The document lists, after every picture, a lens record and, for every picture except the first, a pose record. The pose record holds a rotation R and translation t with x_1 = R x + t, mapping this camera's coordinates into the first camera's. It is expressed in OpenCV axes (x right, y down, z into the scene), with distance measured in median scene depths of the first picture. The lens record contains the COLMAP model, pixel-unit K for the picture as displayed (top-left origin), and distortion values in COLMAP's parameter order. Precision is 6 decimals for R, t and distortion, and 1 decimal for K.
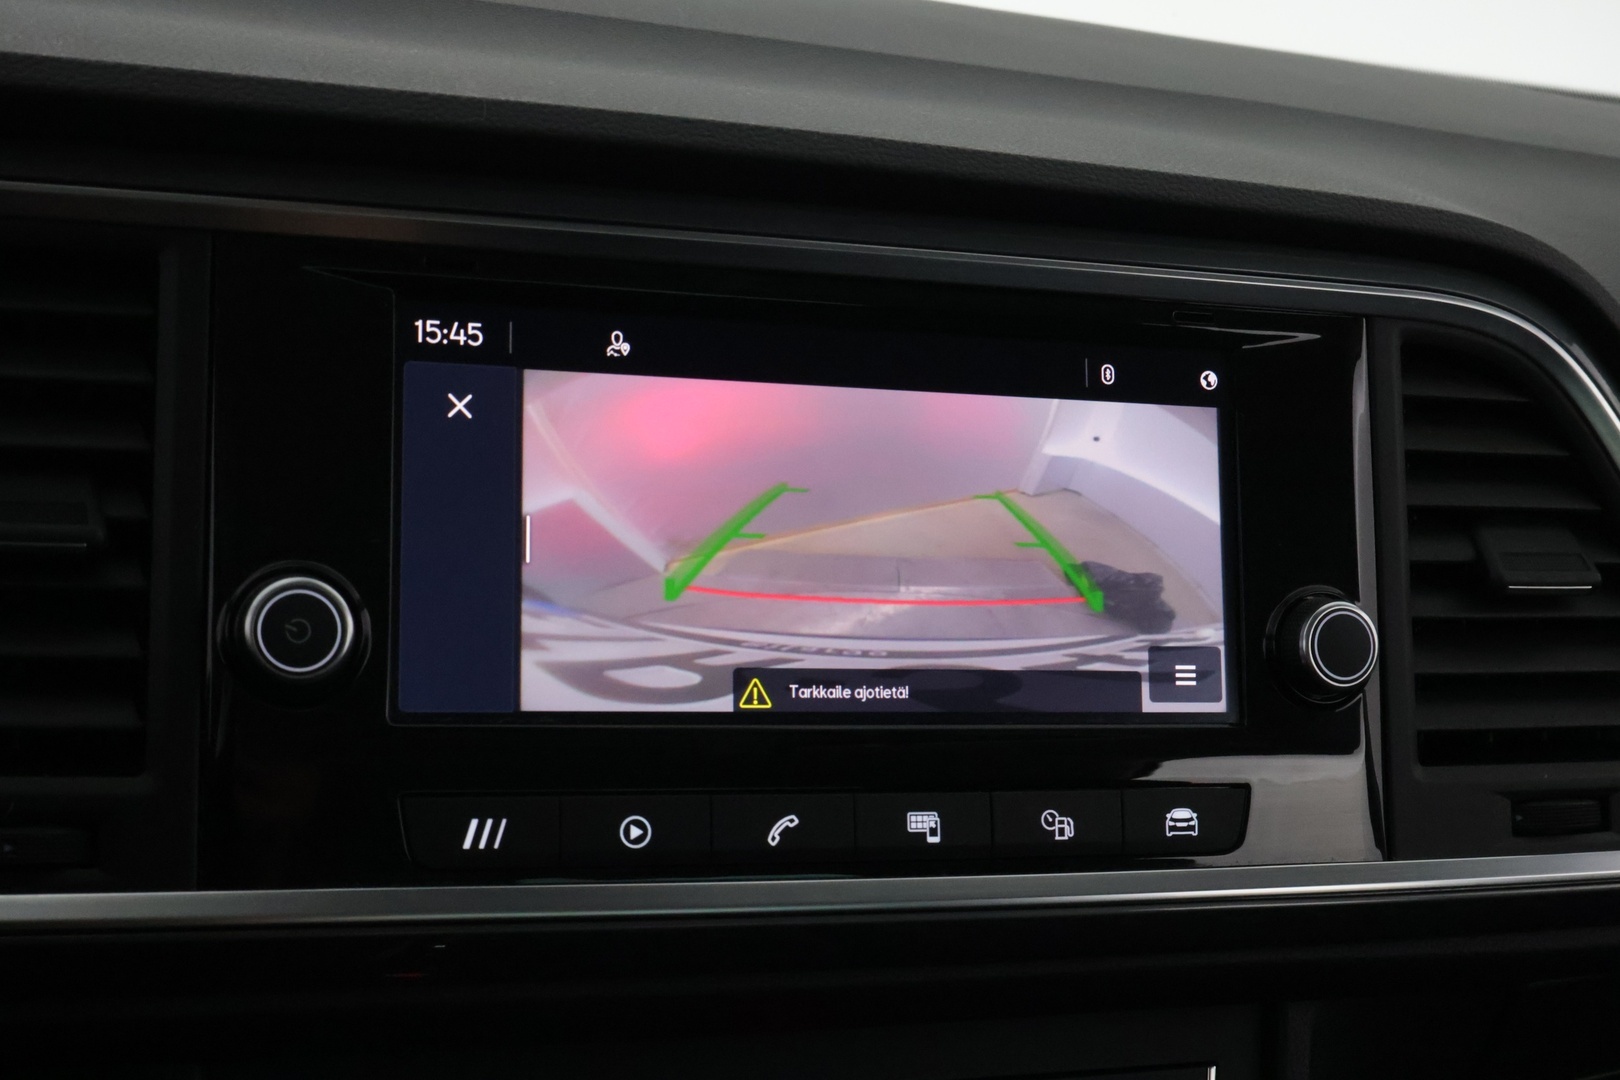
lens RADIAL K [[2080.9, 0, 806.1], [0, 2080.9, 533.5], [0, 0, 1]] dist [-0.019286, 0.000000]
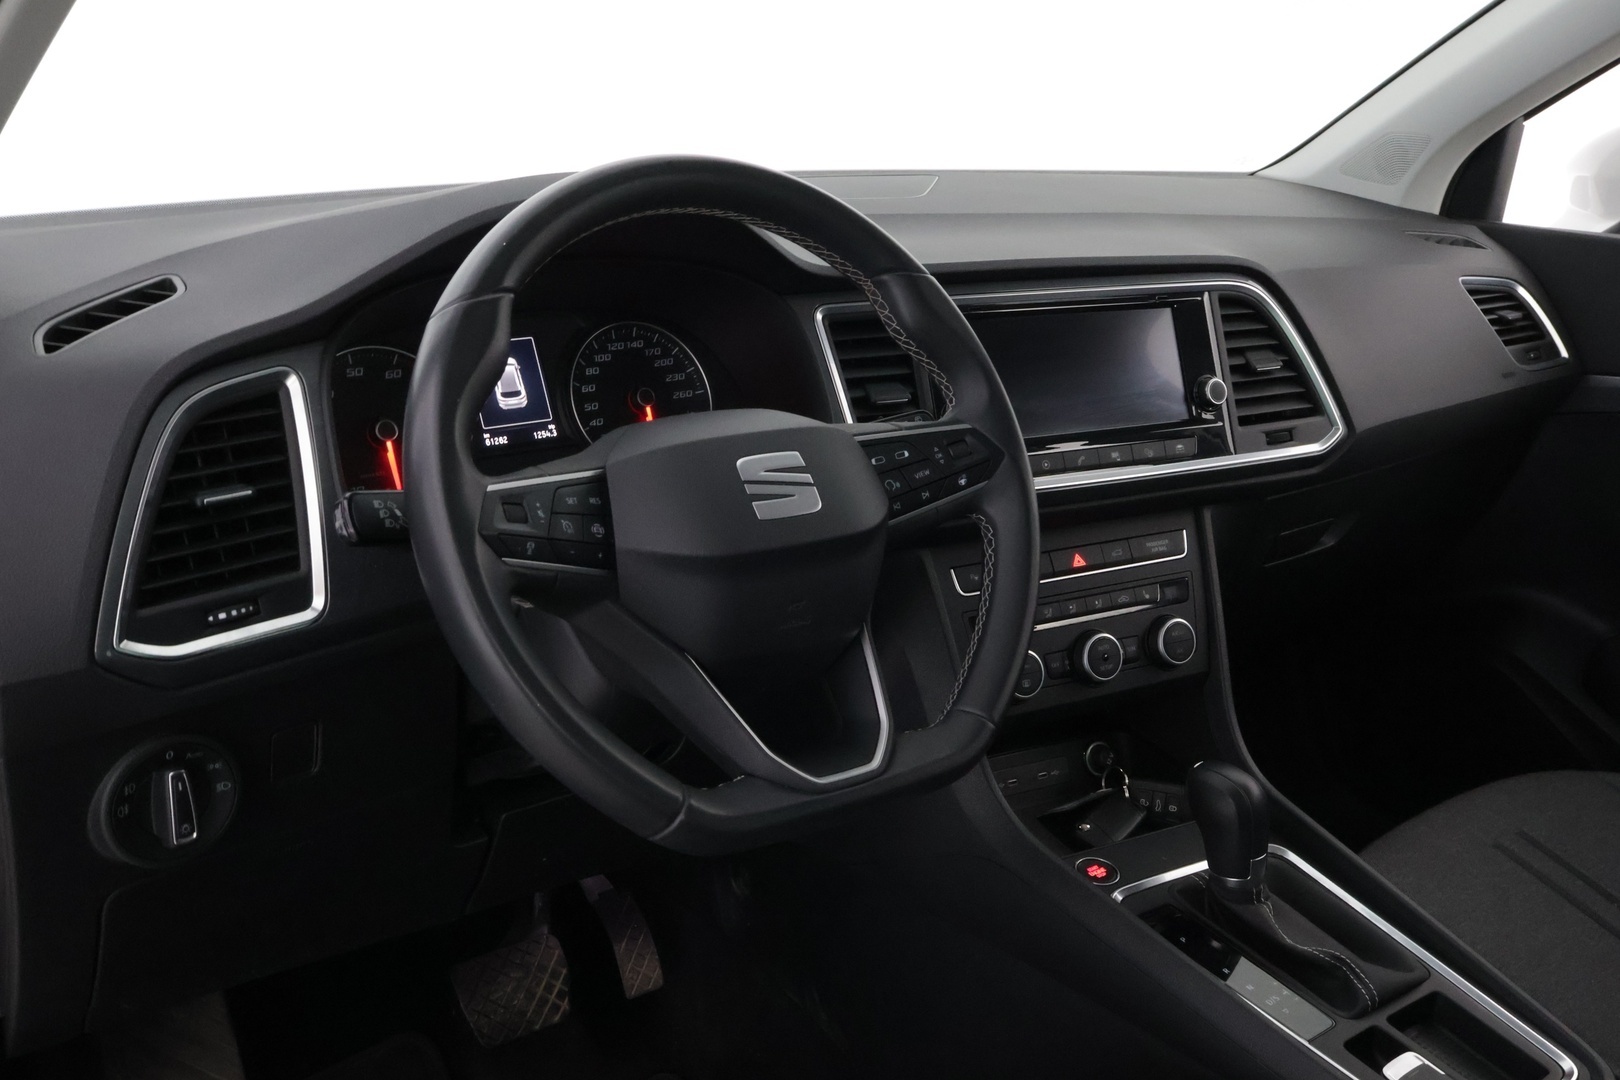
lens RADIAL K [[1536.4, 0, 808.1], [0, 1536.4, 533.7], [0, 0, 1]] dist [0.009464, 0.000000]
pose [[0.978376, -0.137399, 0.154600, -0.851718], [0.127672, 0.989256, 0.071228, 0.021163], [-0.162725, -0.049950, 0.985406, -1.430282]]
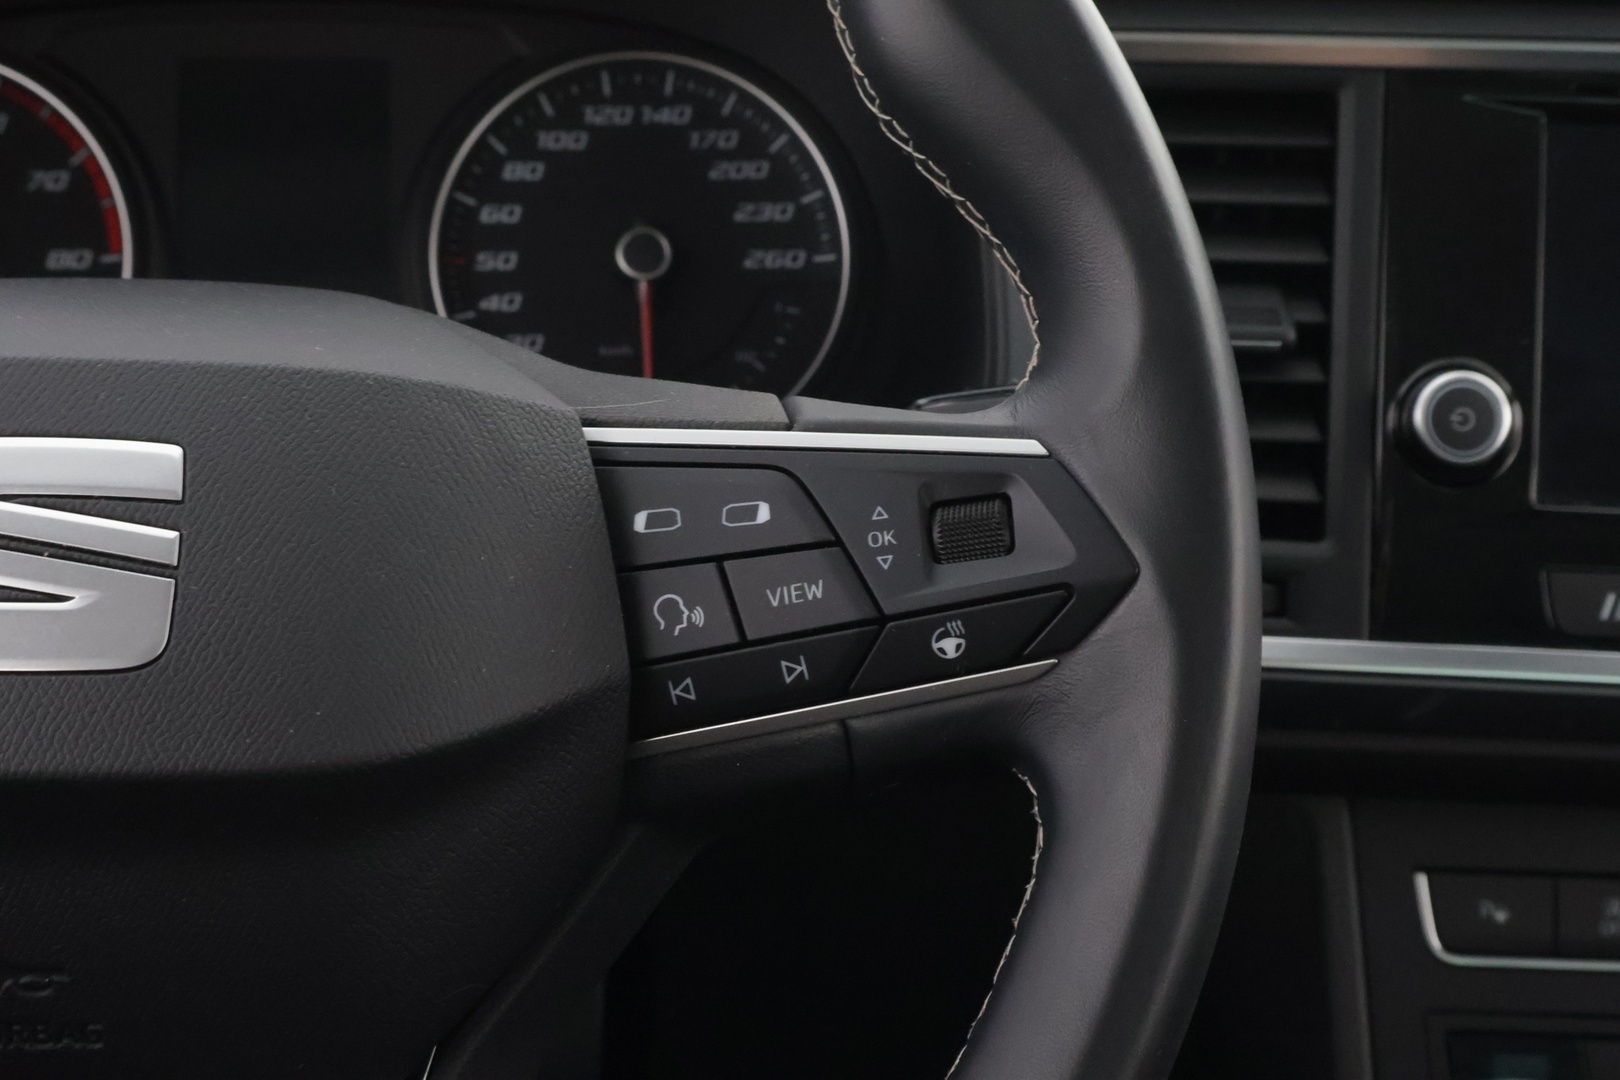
lens RADIAL K [[2388.5, 0, 816.1], [0, 2388.5, 542.9], [0, 0, 1]] dist [-0.006154, 0.000000]
pose [[0.932021, 0.029818, -0.361176, -0.089575], [-0.009159, 0.998229, 0.058777, 0.036251], [0.362289, -0.051474, 0.930644, -0.313370]]
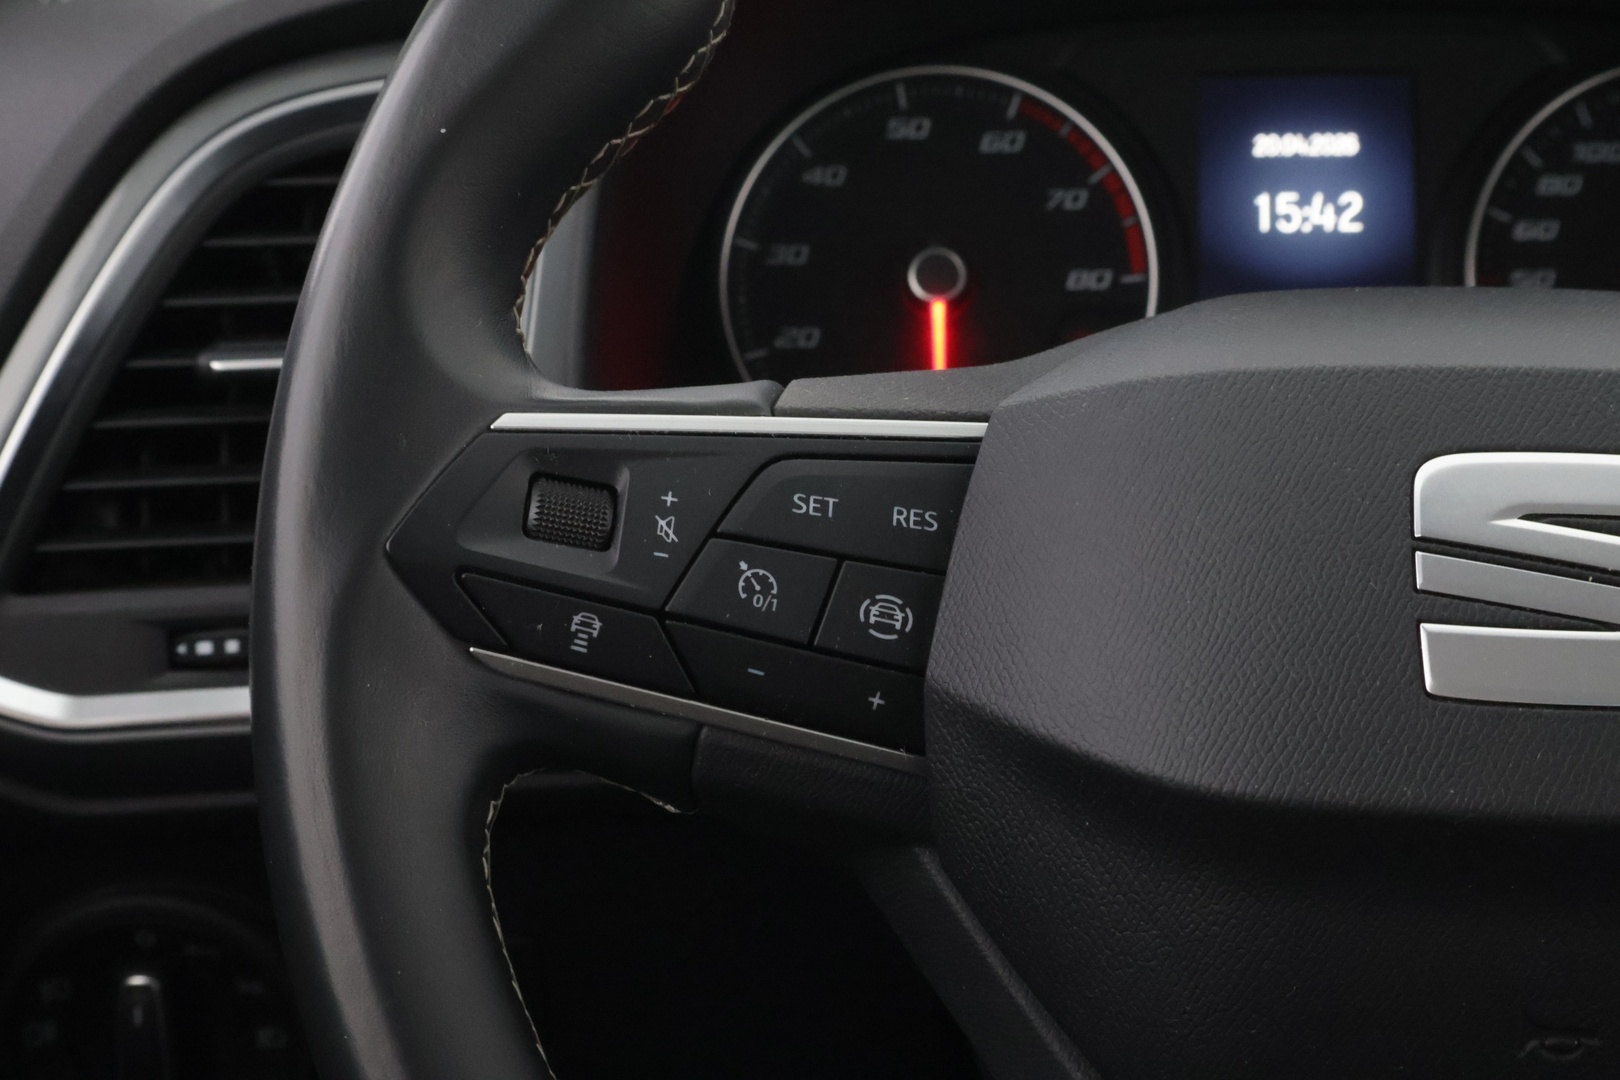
lens RADIAL K [[2388.5, 0, 810.0], [0, 2388.5, 533.2], [0, 0, 1]] dist [-0.006154, 0.000000]
pose [[0.854036, 0.035564, -0.518997, -0.430659], [-0.017235, 0.999047, 0.040099, 0.049499], [0.519928, -0.025302, 0.853835, -0.412614]]
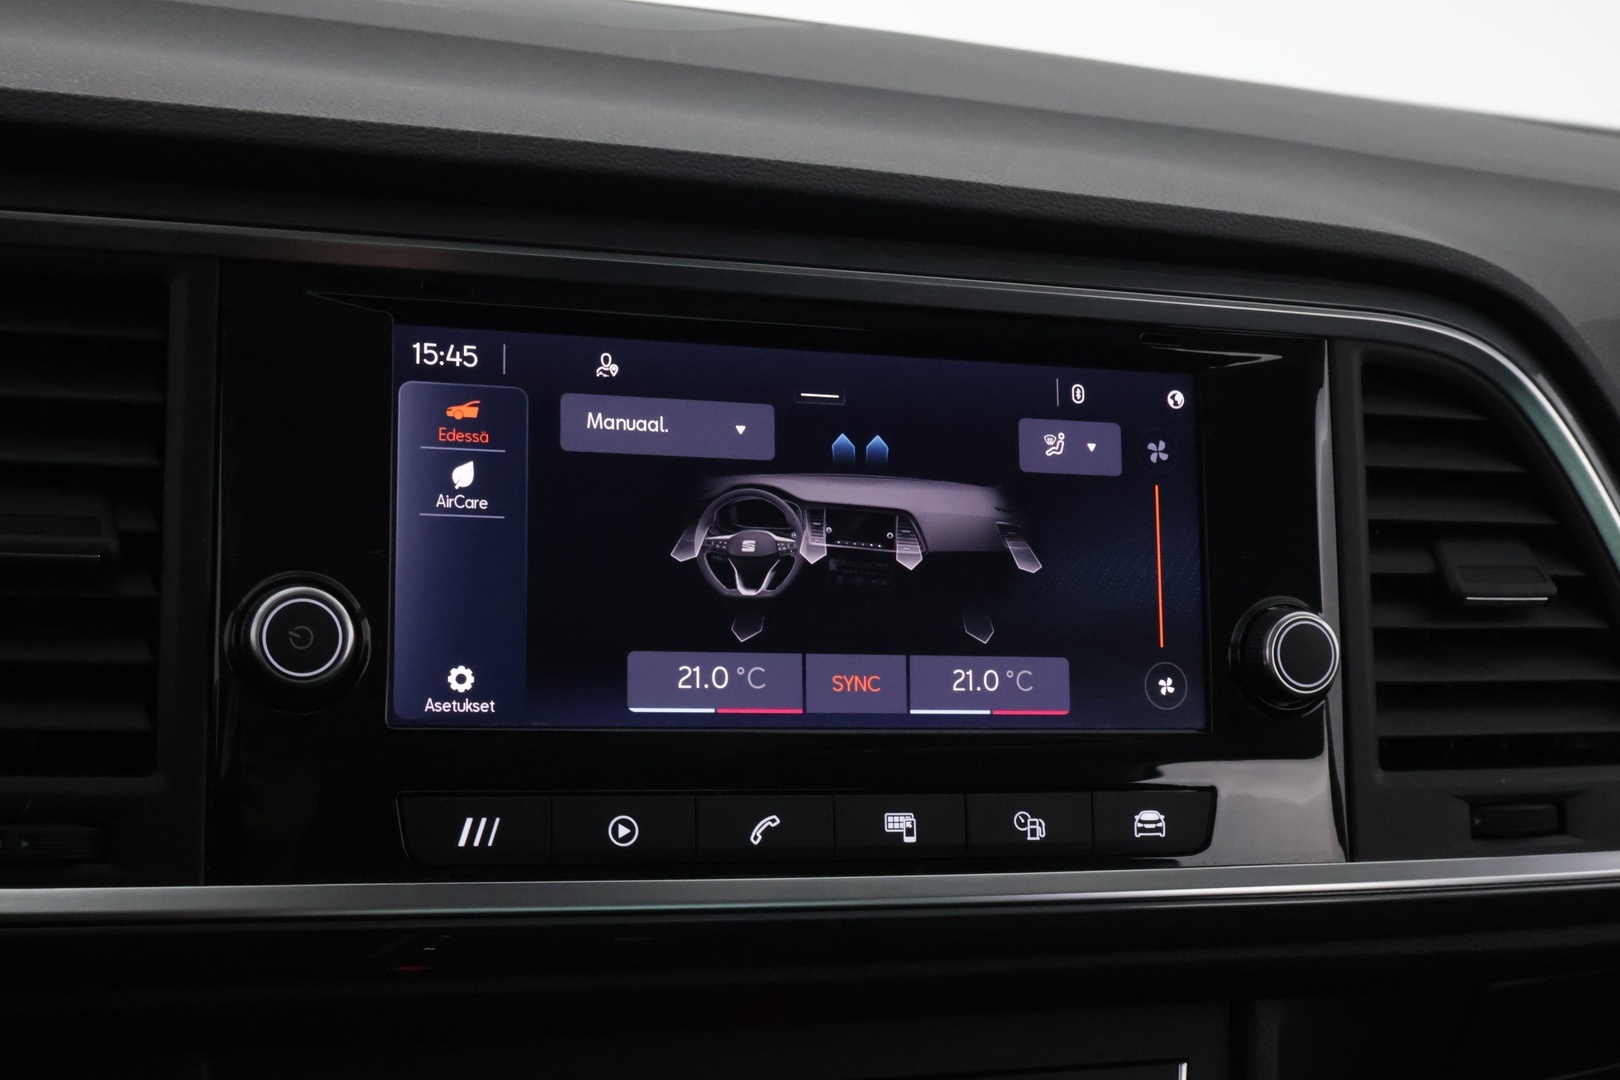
lens RADIAL K [[2080.9, 0, 806.0], [0, 2080.9, 539.7], [0, 0, 1]] dist [-0.019286, 0.000000]
pose [[0.999987, -0.001553, -0.004853, 0.014456], [0.001502, 0.999944, -0.010481, 0.007673], [0.004869, 0.010474, 0.999933, -0.045008]]
